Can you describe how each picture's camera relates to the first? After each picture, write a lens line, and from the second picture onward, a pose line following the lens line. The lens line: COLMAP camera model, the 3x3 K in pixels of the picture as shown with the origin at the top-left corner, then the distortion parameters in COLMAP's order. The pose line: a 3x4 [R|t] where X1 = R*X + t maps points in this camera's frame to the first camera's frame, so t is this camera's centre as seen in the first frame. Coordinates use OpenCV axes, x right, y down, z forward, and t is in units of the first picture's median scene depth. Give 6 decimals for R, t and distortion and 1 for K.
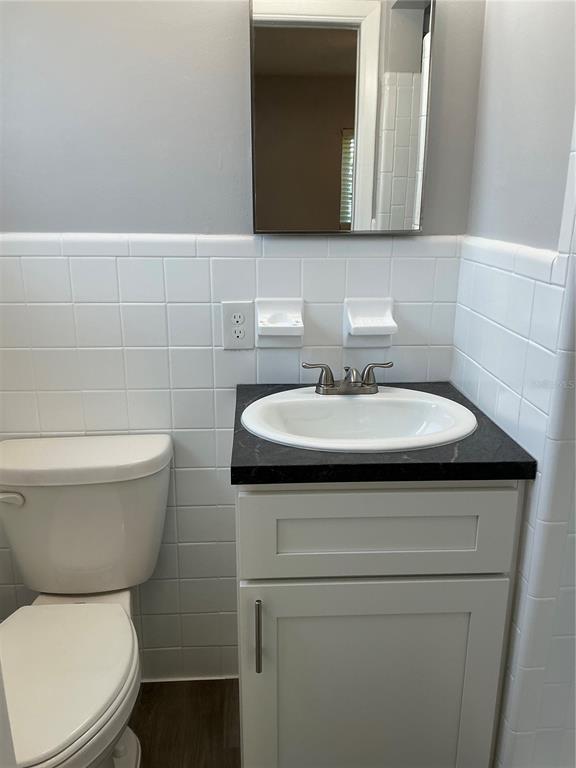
lens RADIAL K [[634.6, 0, 288.0], [0, 634.6, 384.0], [0, 0, 1]] dist [0.121586, -0.241848]
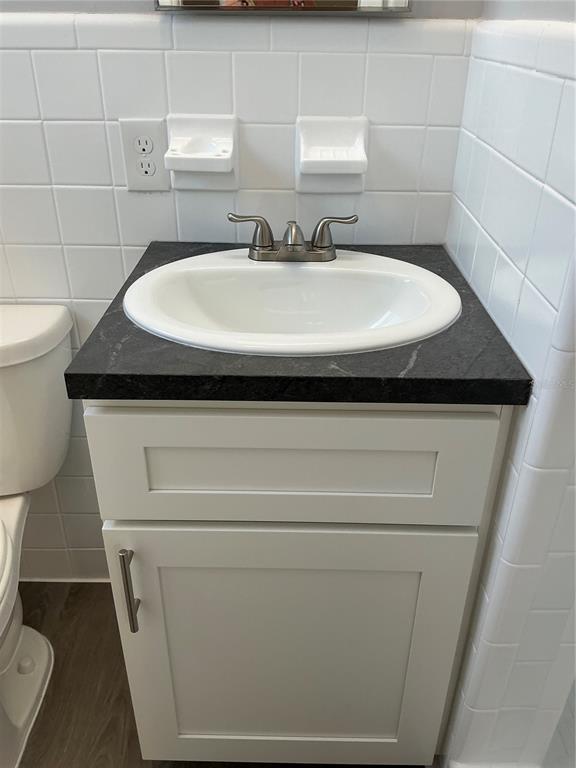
lens RADIAL K [[634.6, 0, 288.0], [0, 634.6, 384.0], [0, 0, 1]] dist [0.121586, -0.241848]
pose [[0.997883, 0.037264, -0.053302, 0.132514], [-0.024049, 0.972906, 0.229948, -0.013914], [0.060426, -0.228179, 0.971742, 0.268459]]
